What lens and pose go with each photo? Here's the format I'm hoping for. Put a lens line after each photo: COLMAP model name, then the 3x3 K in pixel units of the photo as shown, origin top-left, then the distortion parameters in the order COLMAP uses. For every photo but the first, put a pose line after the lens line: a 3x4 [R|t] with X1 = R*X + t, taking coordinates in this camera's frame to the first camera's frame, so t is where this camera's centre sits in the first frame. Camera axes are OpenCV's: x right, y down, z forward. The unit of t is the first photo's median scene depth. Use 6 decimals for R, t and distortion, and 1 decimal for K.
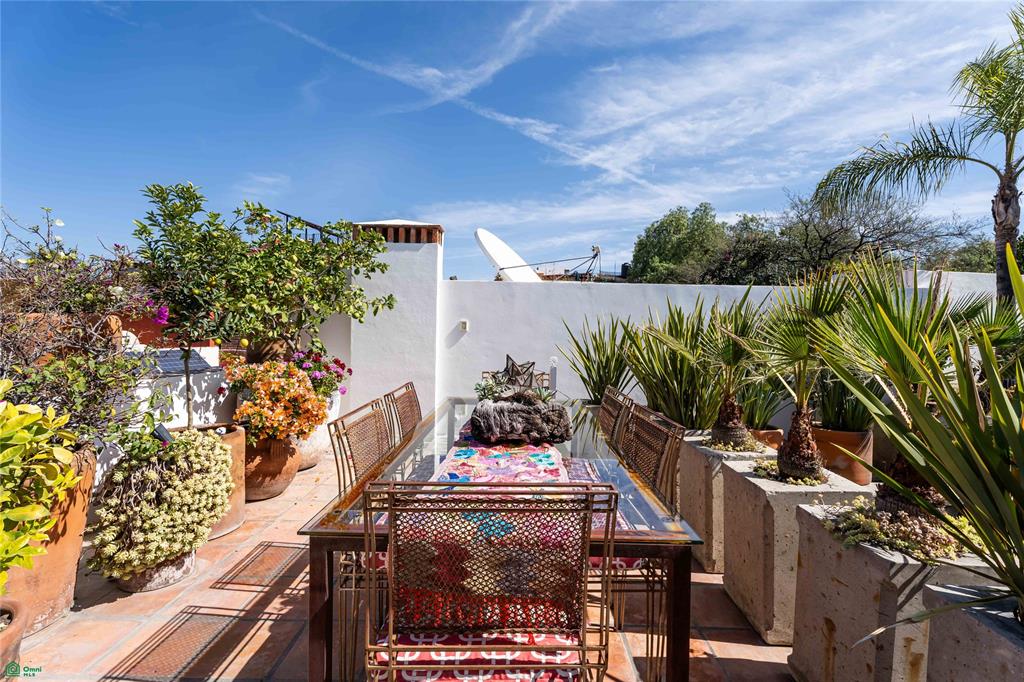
lens RADIAL K [[465.5, 0, 515.6], [0, 465.5, 337.9], [0, 0, 1]] dist [0.035120, -0.015311]
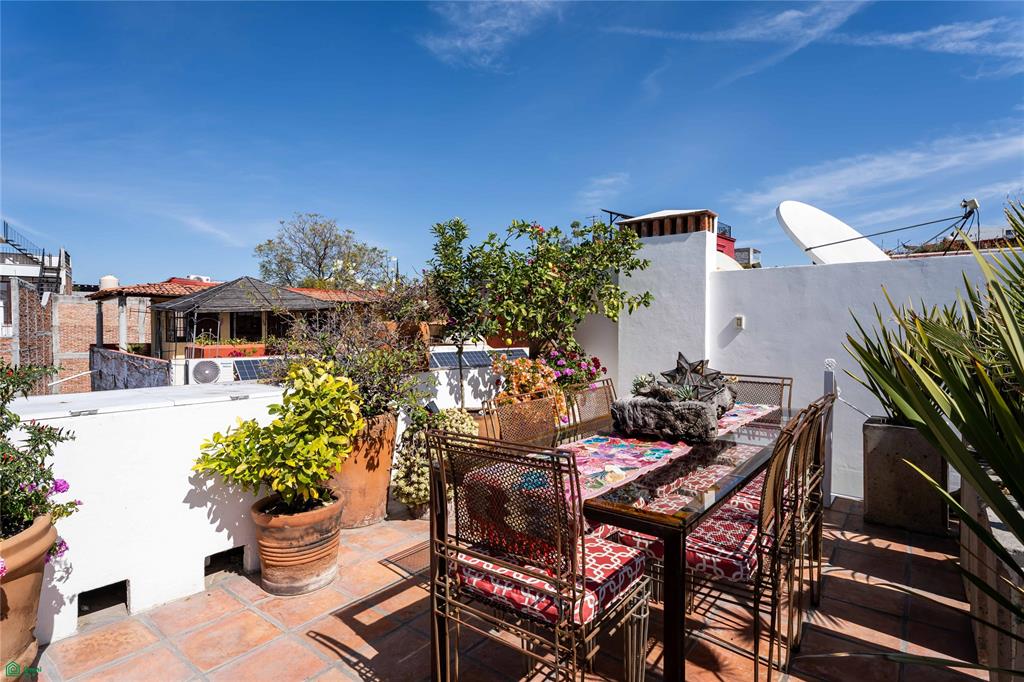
lens RADIAL K [[540.2, 0, 509.9], [0, 540.2, 328.9], [0, 0, 1]] dist [-0.040980, 0.000167]
pose [[0.775181, -0.021082, -0.631388, 0.231842], [0.007841, 0.999687, -0.023754, 0.008365], [0.631691, 0.013463, 0.775103, -0.035533]]
